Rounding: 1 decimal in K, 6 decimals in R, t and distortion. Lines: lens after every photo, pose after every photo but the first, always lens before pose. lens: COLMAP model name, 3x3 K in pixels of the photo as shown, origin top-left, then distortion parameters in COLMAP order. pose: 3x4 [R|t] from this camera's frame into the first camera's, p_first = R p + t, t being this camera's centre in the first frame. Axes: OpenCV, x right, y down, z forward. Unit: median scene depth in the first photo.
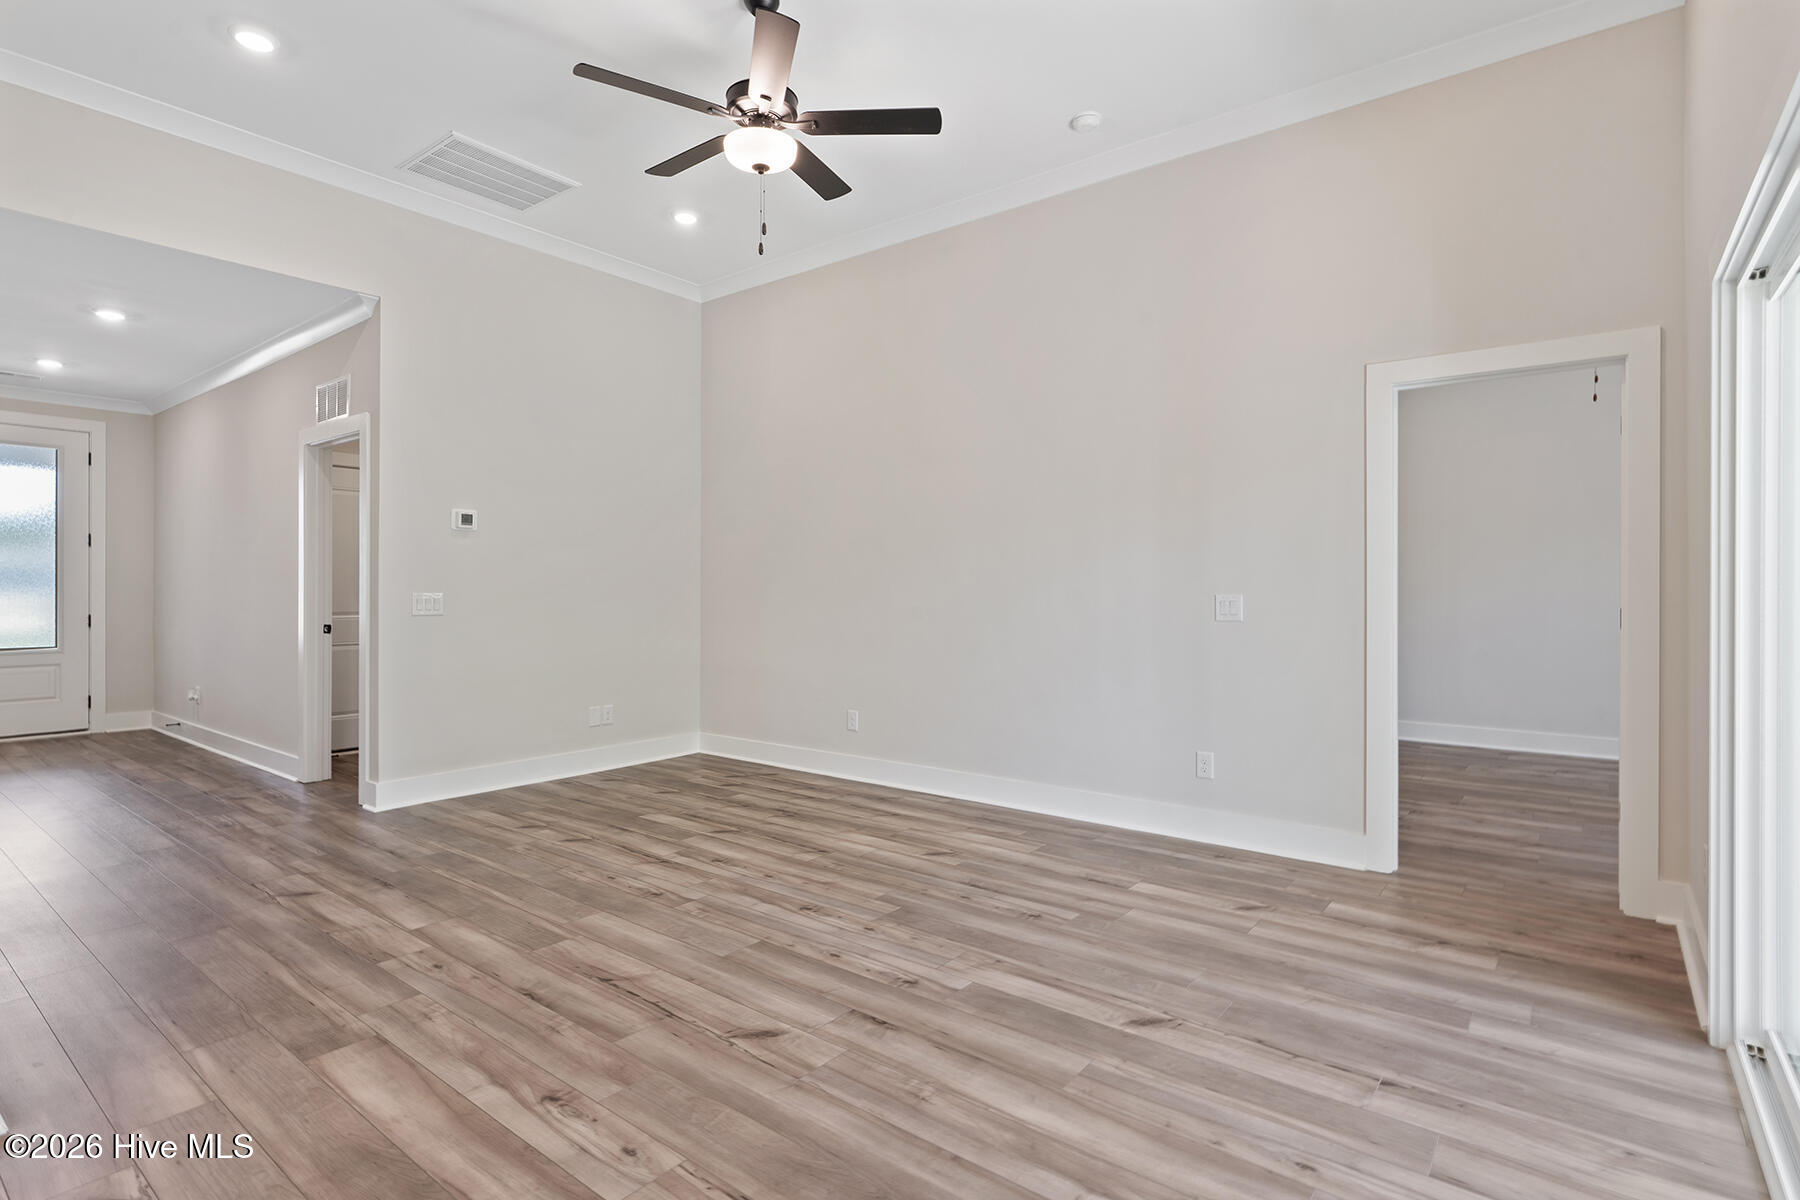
lens RADIAL K [[881.8, 0, 896.7], [0, 881.8, 591.1], [0, 0, 1]] dist [-0.010961, 0.001465]
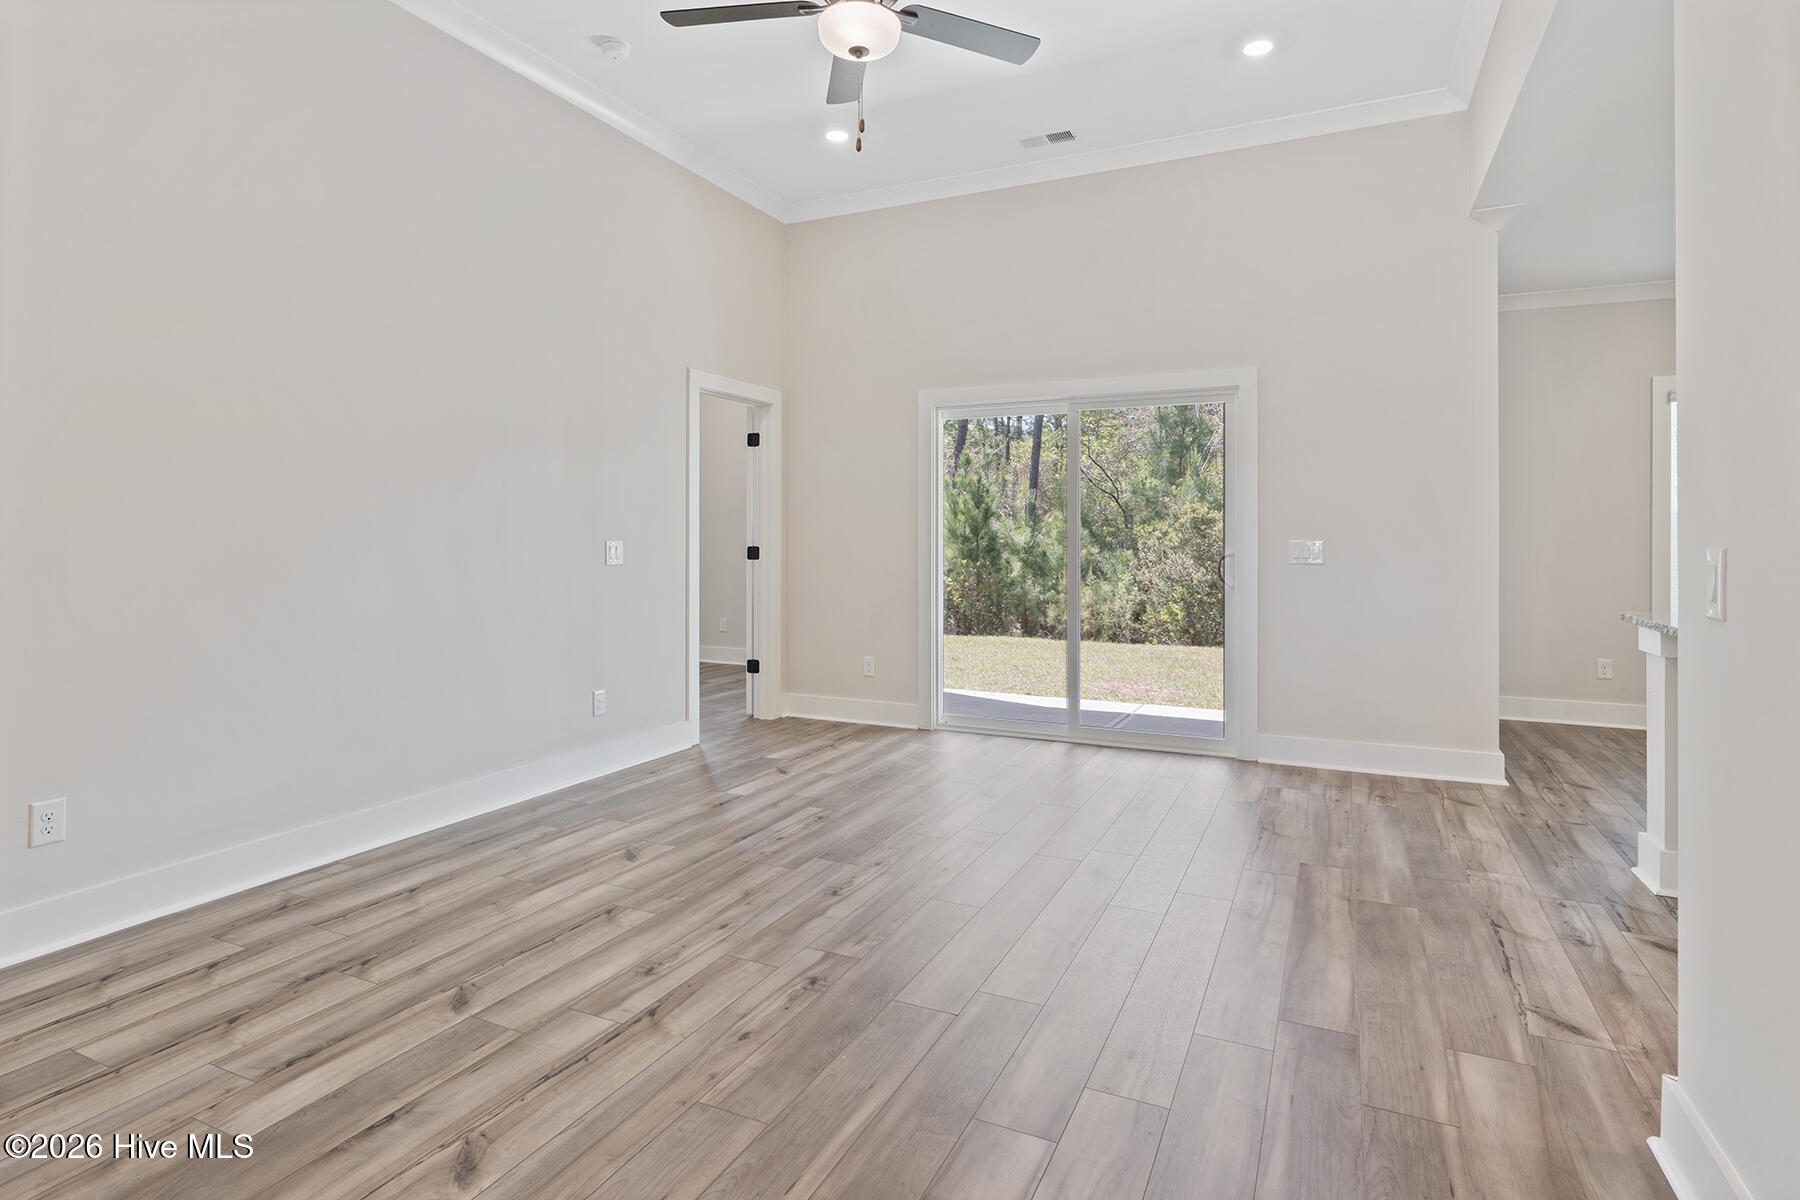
lens RADIAL K [[931.9, 0, 897.8], [0, 931.9, 538.9], [0, 0, 1]] dist [-0.012019, -0.000559]
pose [[-0.215111, -0.003952, 0.976582, -1.063751], [0.002342, 0.999987, 0.004563, -0.002217], [-0.976587, 0.003268, -0.215099, 1.170586]]
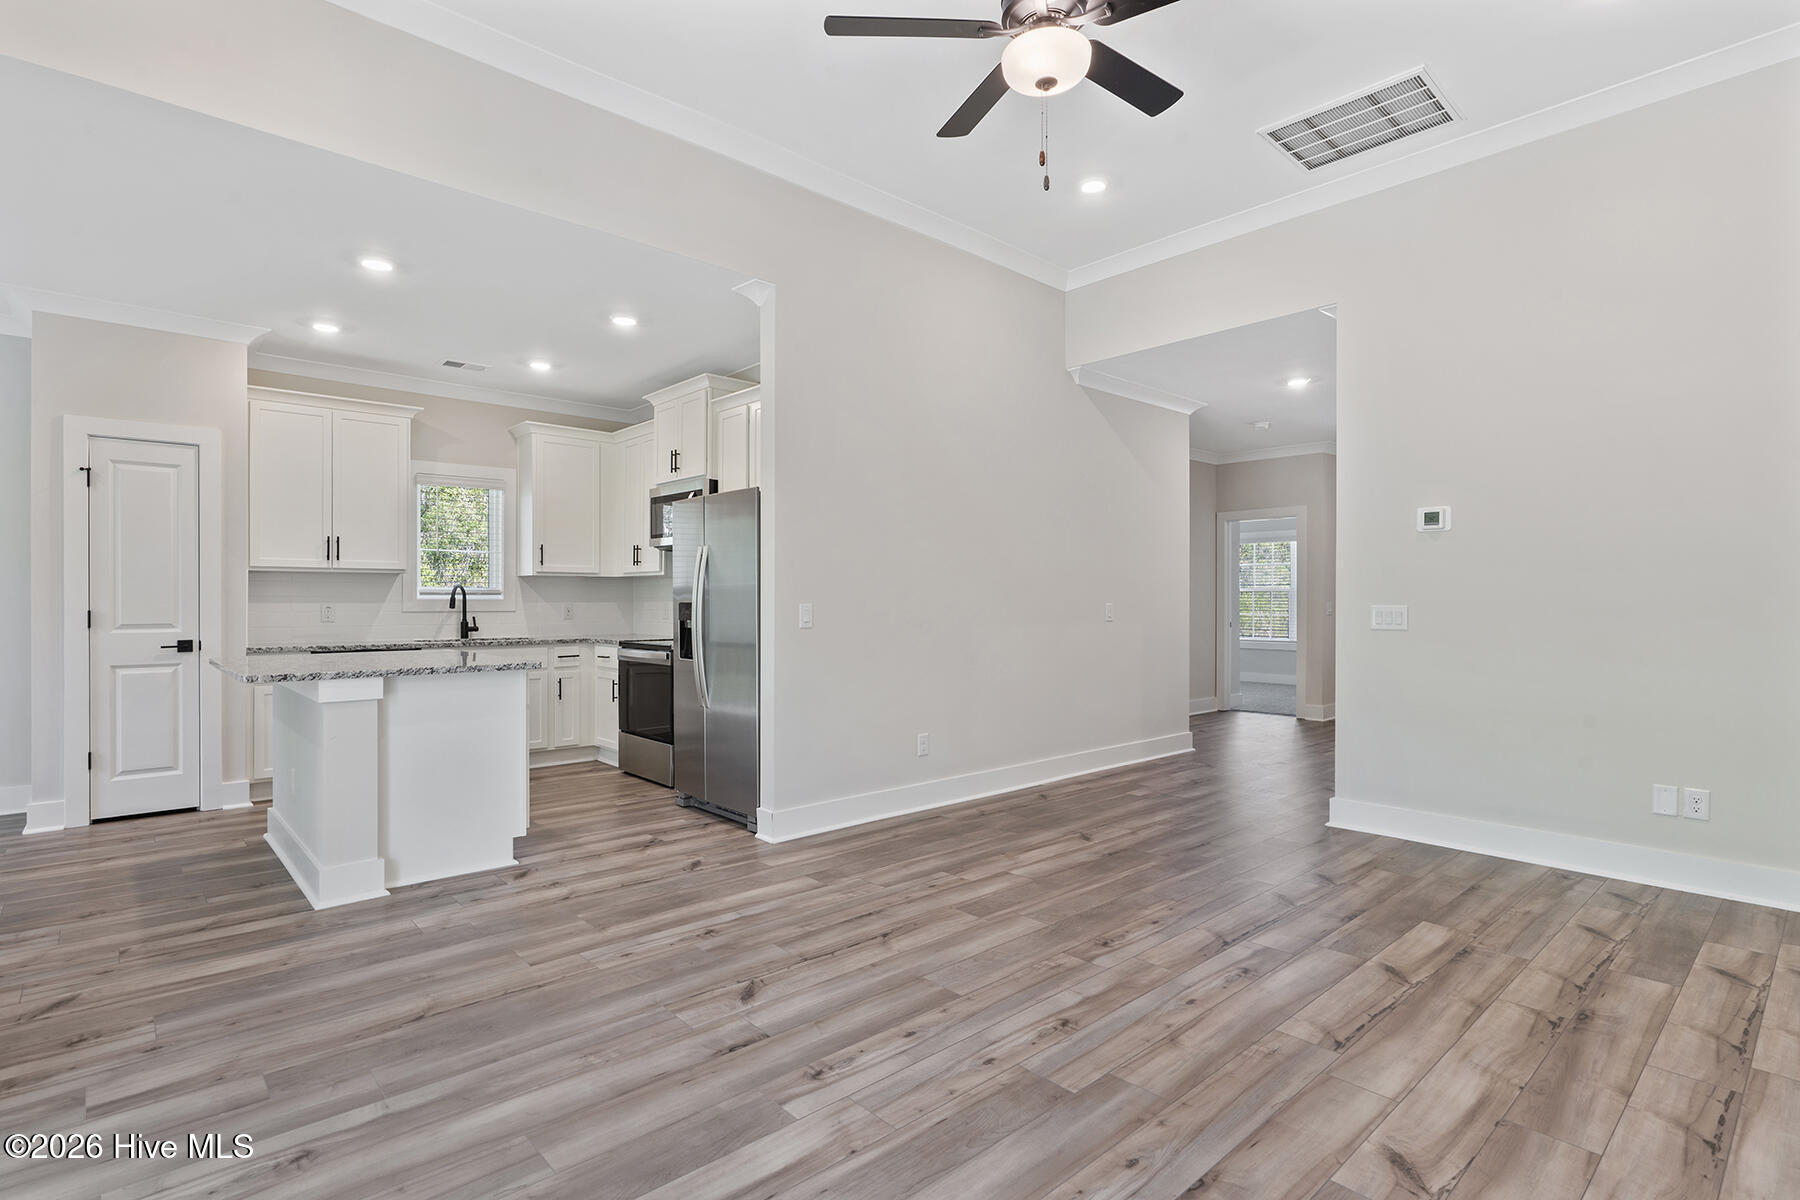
lens RADIAL K [[881.8, 0, 899.7], [0, 881.8, 600.8], [0, 0, 1]] dist [-0.010961, 0.001465]
pose [[-0.165354, -0.001884, -0.986232, 0.678836], [-0.005168, 0.999986, -0.001044, 0.002387], [0.986221, 0.004924, -0.165362, 1.010650]]
